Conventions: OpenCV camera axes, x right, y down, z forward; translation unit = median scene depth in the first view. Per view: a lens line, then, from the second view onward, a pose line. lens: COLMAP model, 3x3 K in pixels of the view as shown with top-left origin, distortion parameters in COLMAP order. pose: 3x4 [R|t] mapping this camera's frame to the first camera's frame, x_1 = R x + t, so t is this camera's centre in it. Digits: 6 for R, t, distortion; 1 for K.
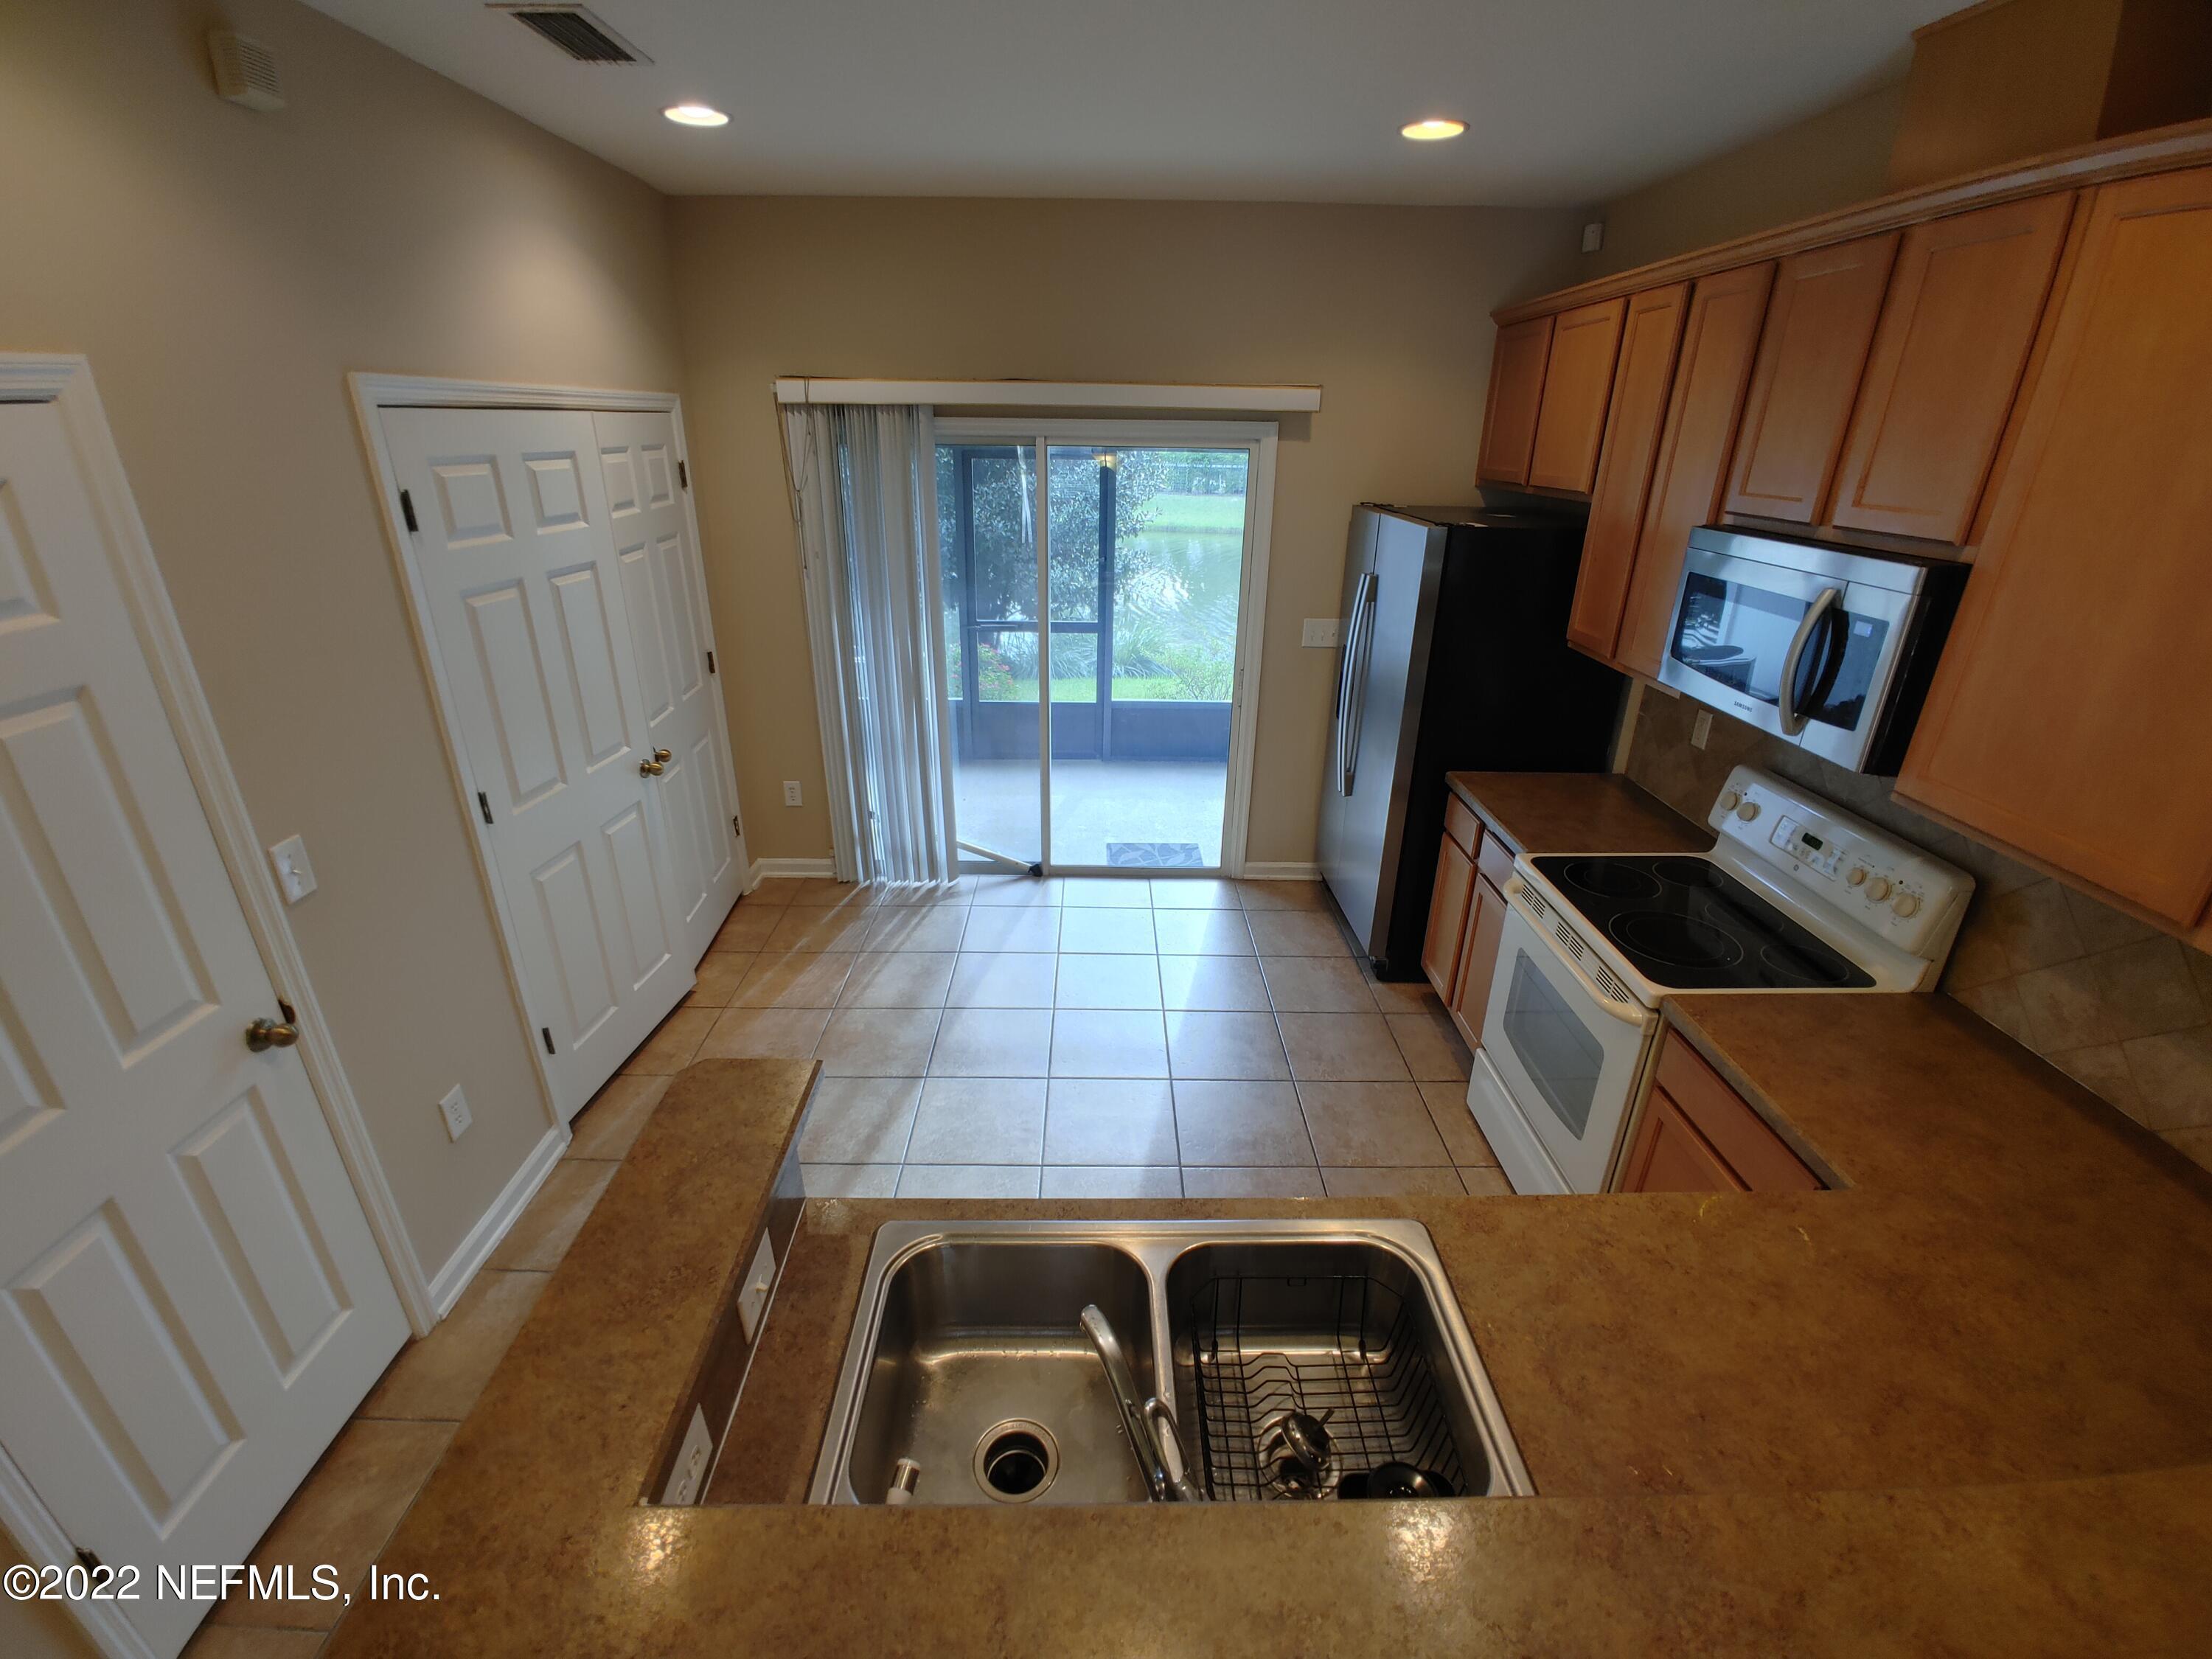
lens RADIAL K [[961.5, 0, 1106.0], [0, 961.5, 829.5], [0, 0, 1]] dist [-0.020589, 0.000979]
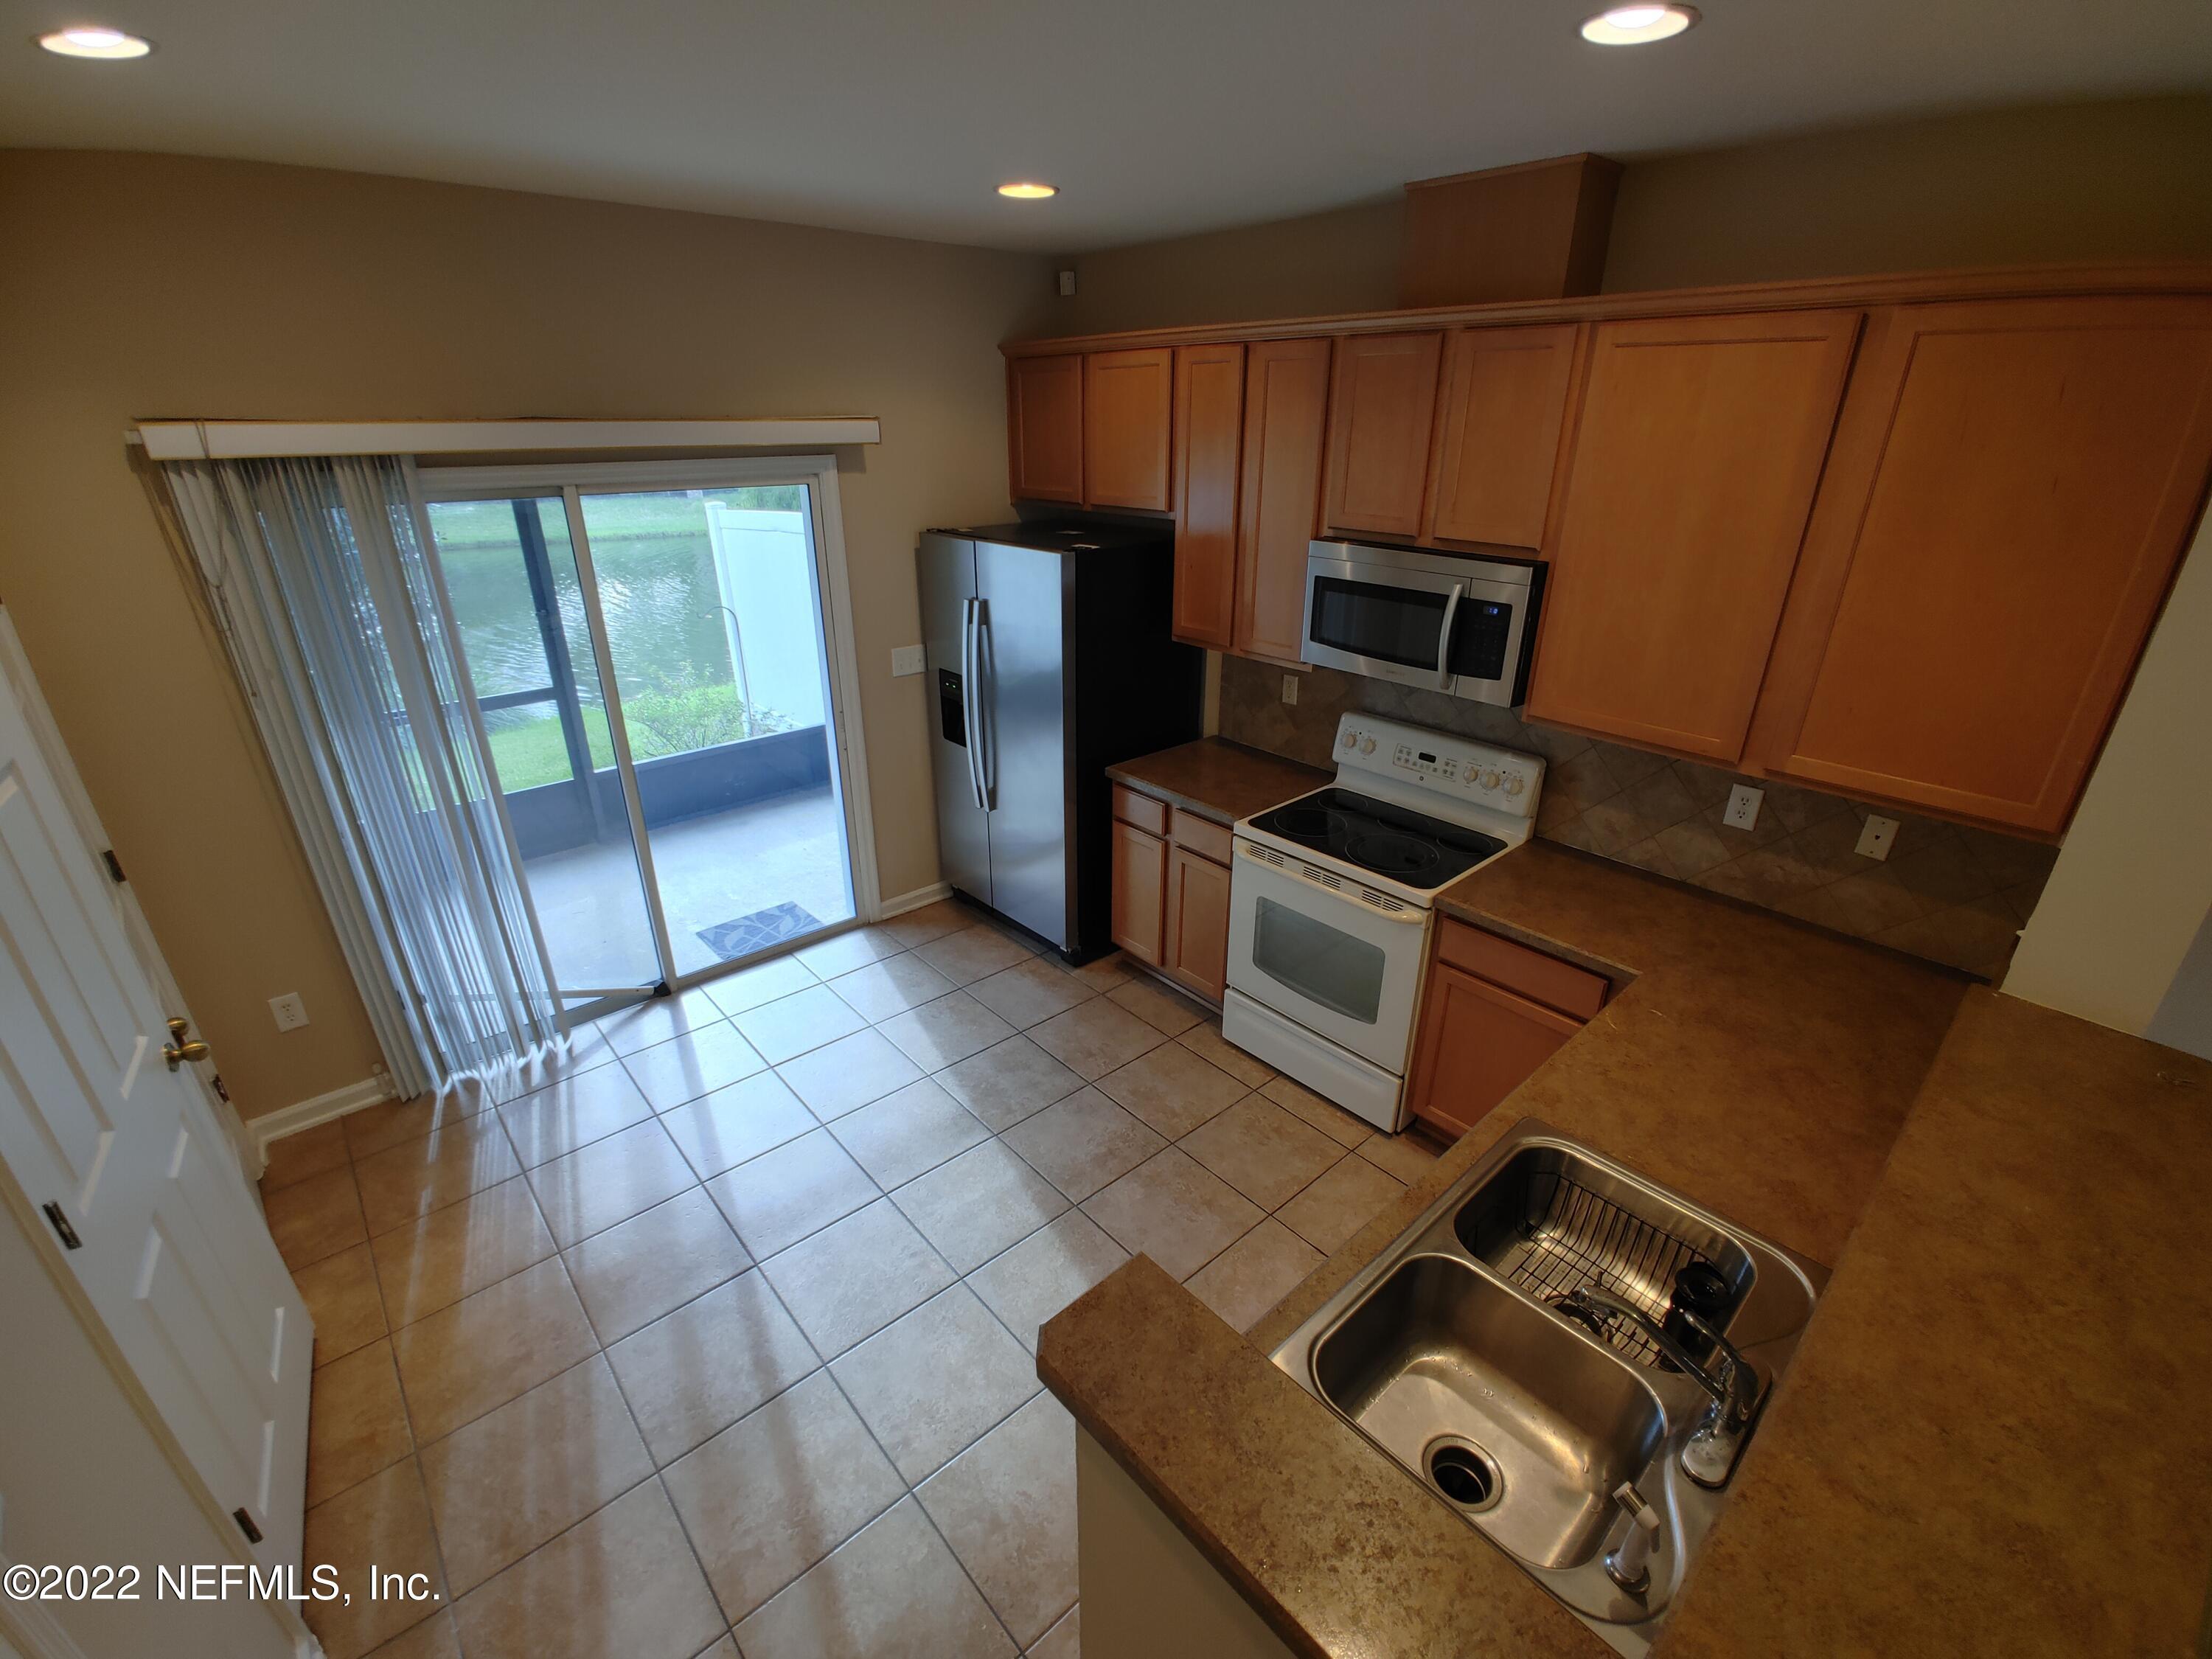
lens RADIAL K [[961.5, 0, 1106.0], [0, 961.5, 829.5], [0, 0, 1]] dist [-0.020589, 0.000979]
pose [[0.759116, -0.269127, 0.592717, -0.334758], [0.261509, 0.959910, 0.100928, -0.106540], [-0.596117, 0.078385, 0.799062, 0.117898]]
